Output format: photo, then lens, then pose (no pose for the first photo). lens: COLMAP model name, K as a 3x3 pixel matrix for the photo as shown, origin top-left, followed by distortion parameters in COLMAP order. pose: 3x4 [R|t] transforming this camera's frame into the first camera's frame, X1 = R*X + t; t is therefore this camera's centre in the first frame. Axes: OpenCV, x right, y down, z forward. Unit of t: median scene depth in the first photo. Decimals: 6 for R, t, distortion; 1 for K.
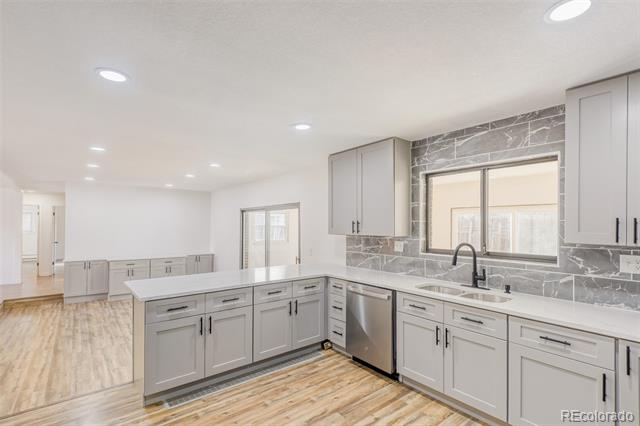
lens RADIAL K [[296.3, 0, 314.1], [0, 296.3, 223.9], [0, 0, 1]] dist [0.005740, -0.002386]
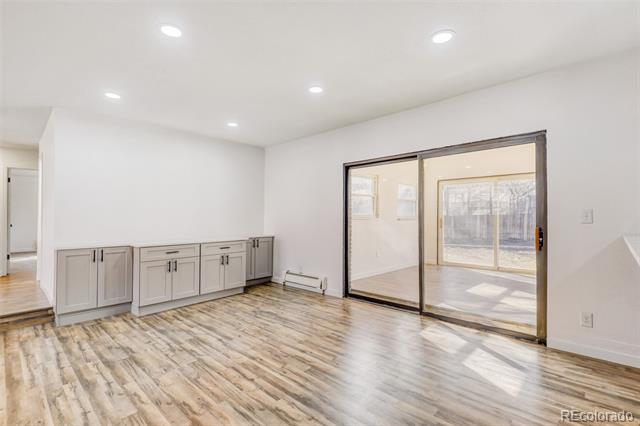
lens RADIAL K [[296.3, 0, 304.1], [0, 296.3, 212.9], [0, 0, 1]] dist [0.005740, -0.002386]
pose [[0.991907, -0.008749, 0.126665, -0.438073], [0.009021, 0.999958, -0.001571, 0.060966], [-0.126646, 0.002701, 0.991944, 0.378944]]
